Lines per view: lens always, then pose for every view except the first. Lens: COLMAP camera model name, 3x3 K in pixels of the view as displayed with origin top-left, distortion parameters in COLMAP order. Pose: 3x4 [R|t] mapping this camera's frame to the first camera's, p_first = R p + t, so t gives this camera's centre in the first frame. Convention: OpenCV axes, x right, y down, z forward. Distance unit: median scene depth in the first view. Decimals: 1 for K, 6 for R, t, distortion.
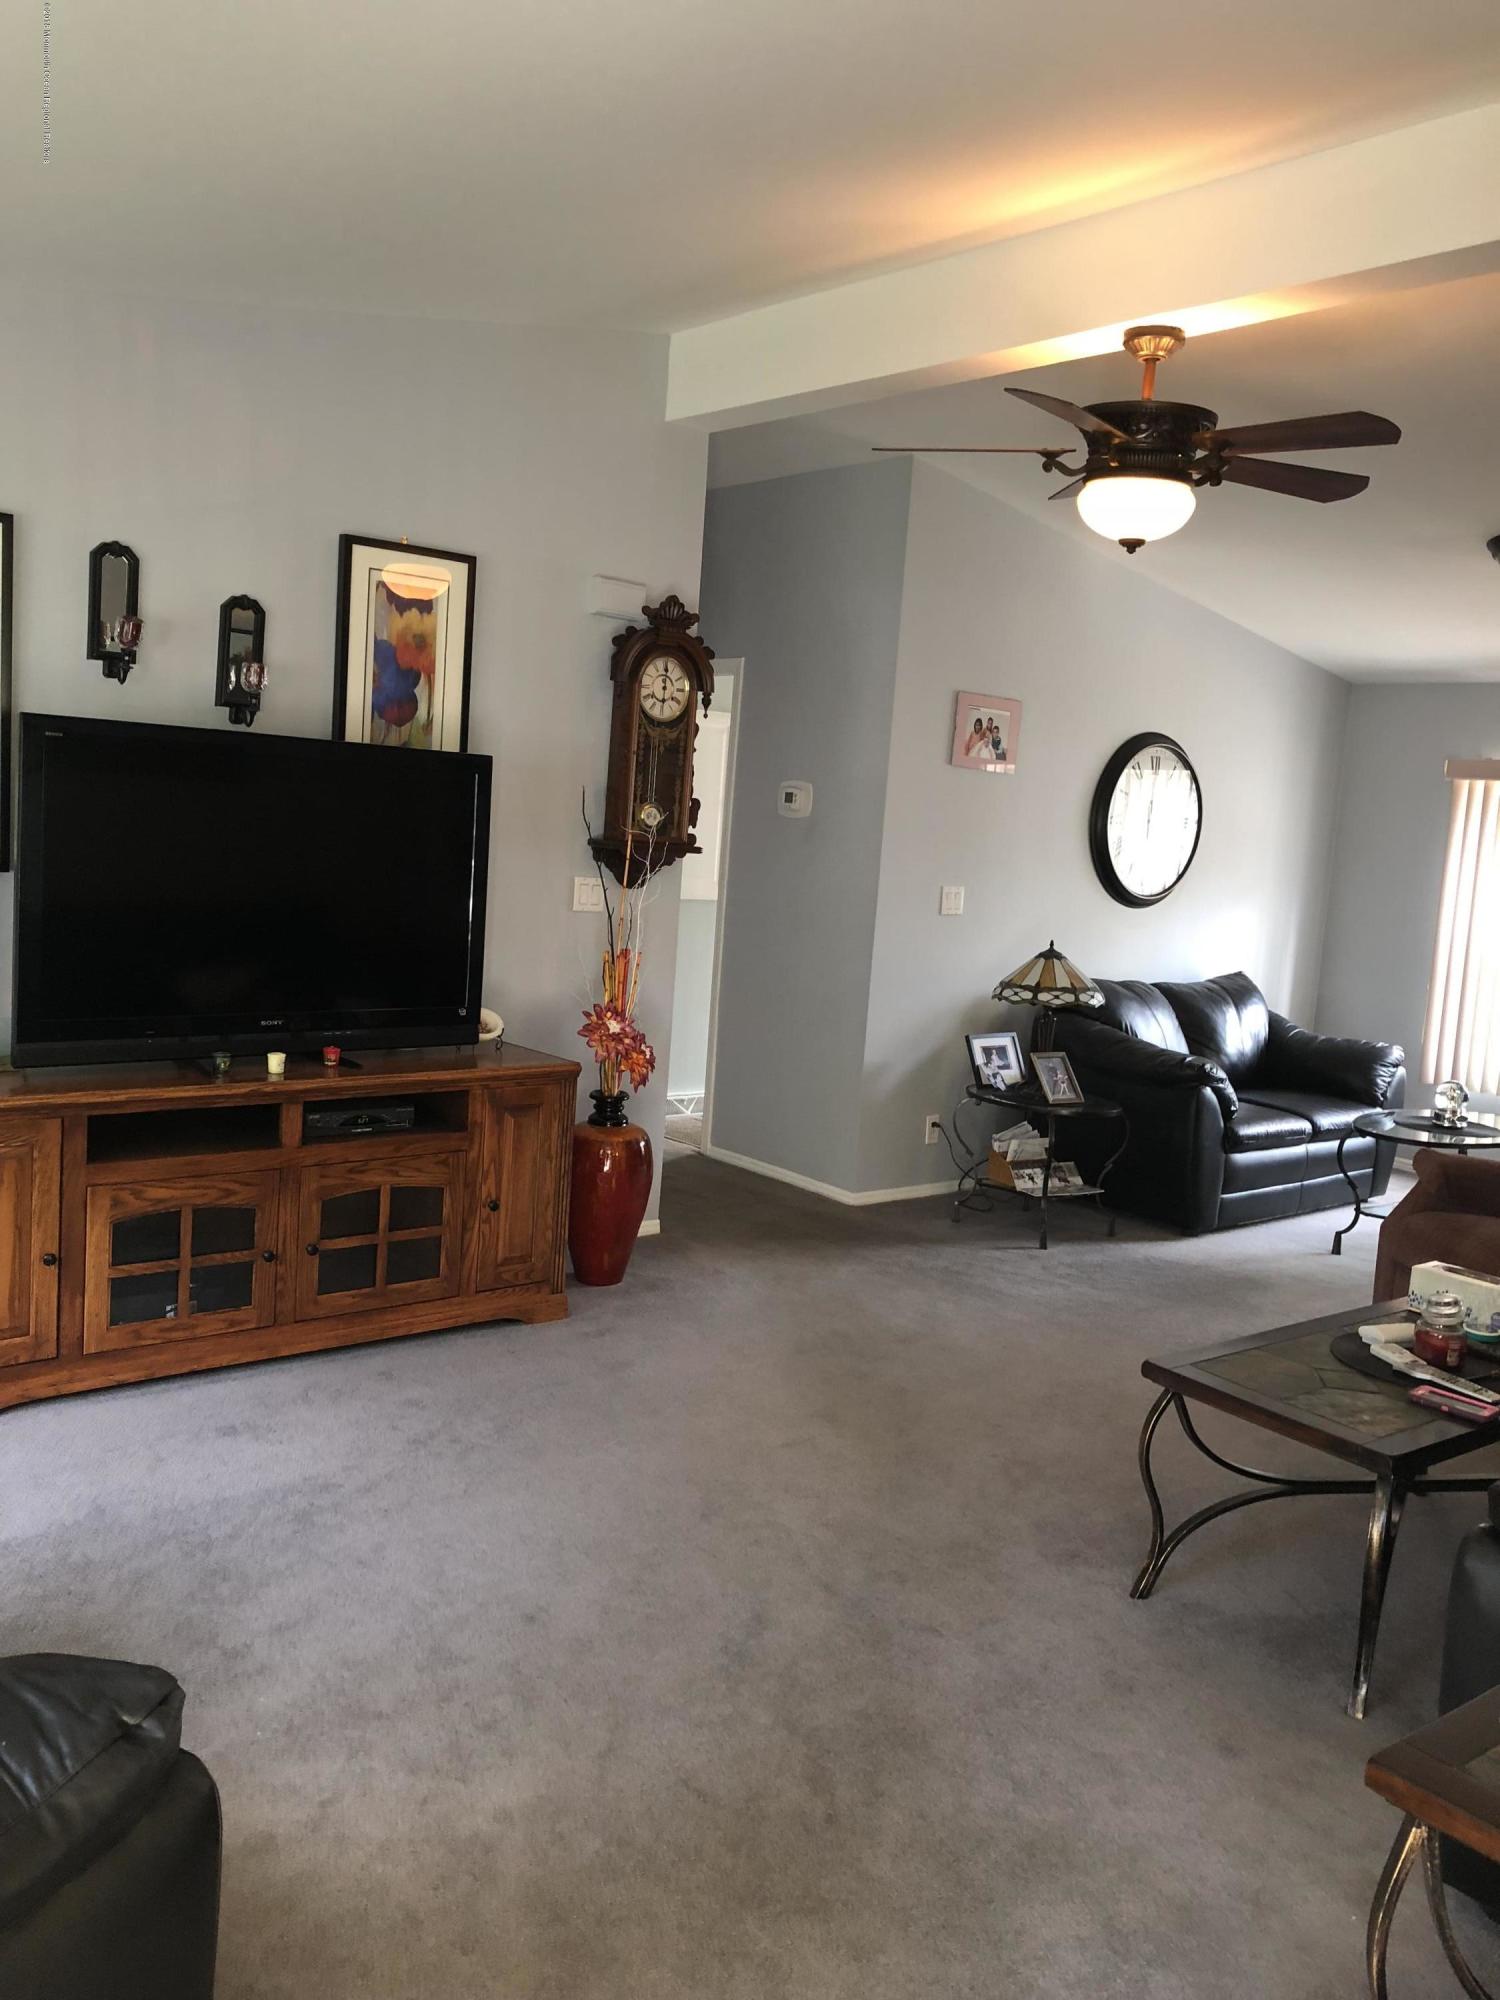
lens RADIAL K [[1645.0, 0, 749.3], [0, 1645.0, 998.1], [0, 0, 1]] dist [0.012225, 0.035415]
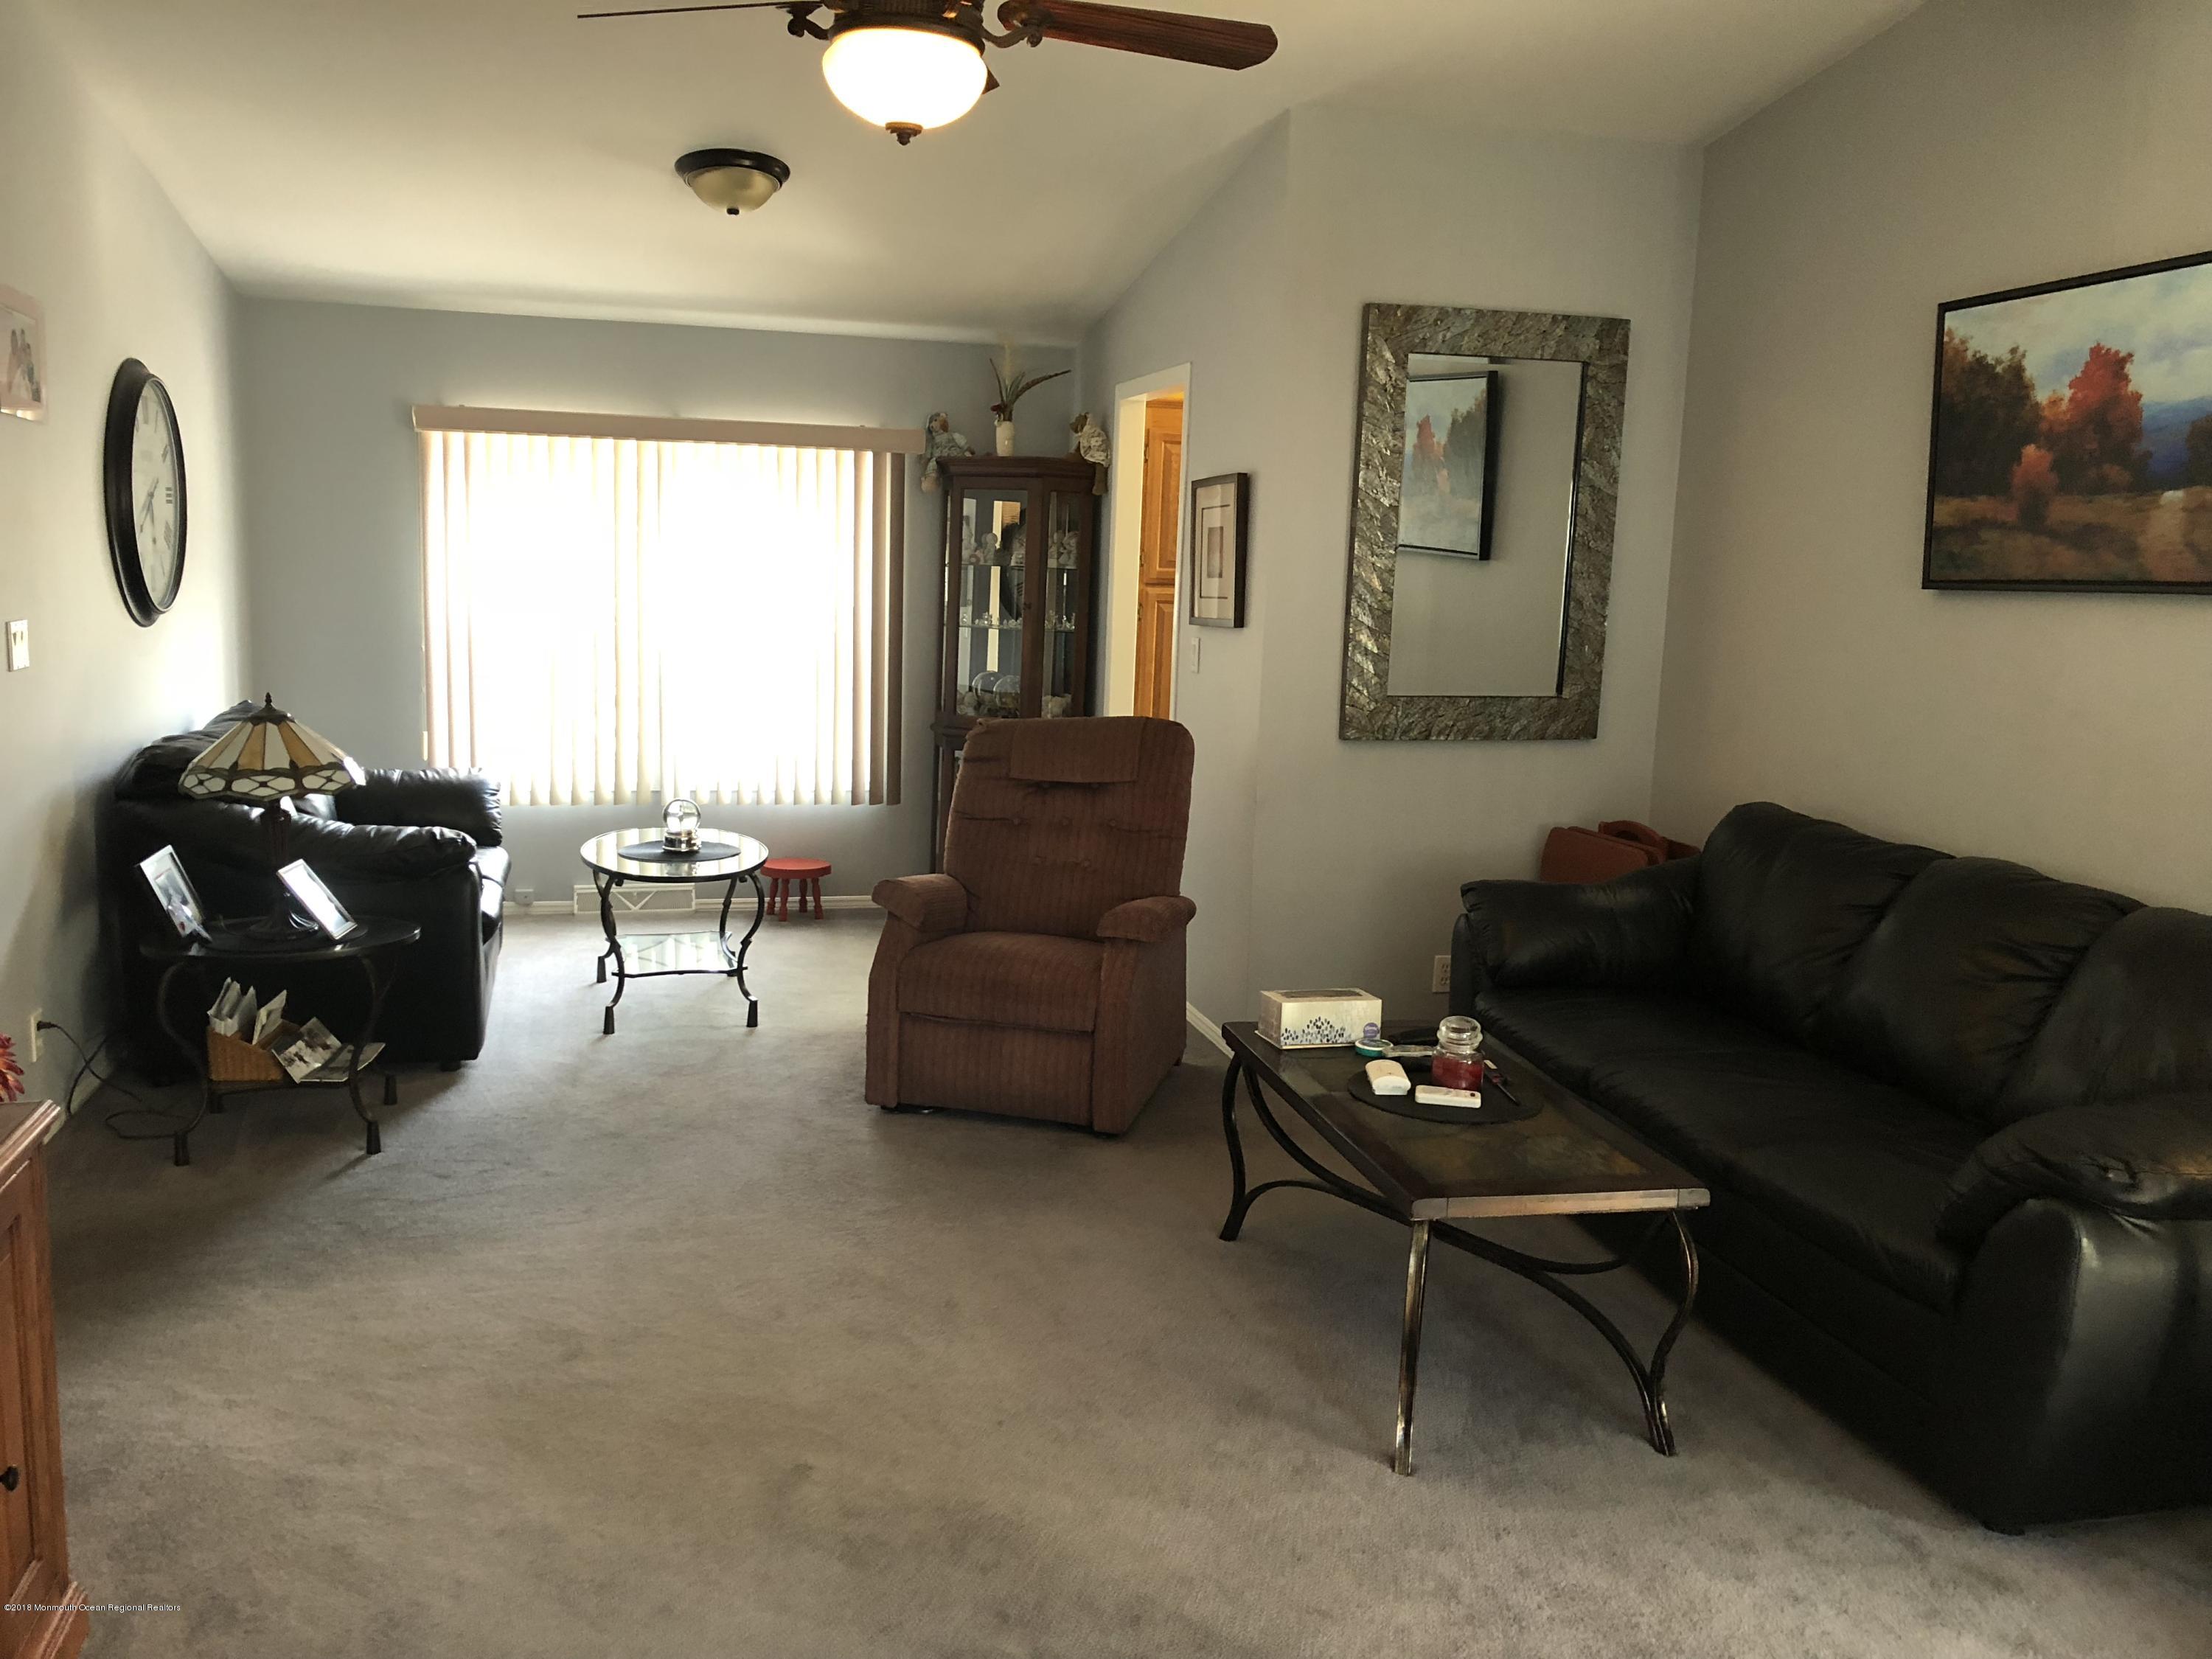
lens RADIAL K [[1819.3, 0, 1102.2], [0, 1819.3, 814.9], [0, 0, 1]] dist [0.012225, 0.035415]
pose [[0.415249, -0.186634, 0.890357, -0.320934], [0.100904, 0.982139, 0.158813, -0.068254], [-0.904094, 0.023894, 0.426665, 0.394213]]
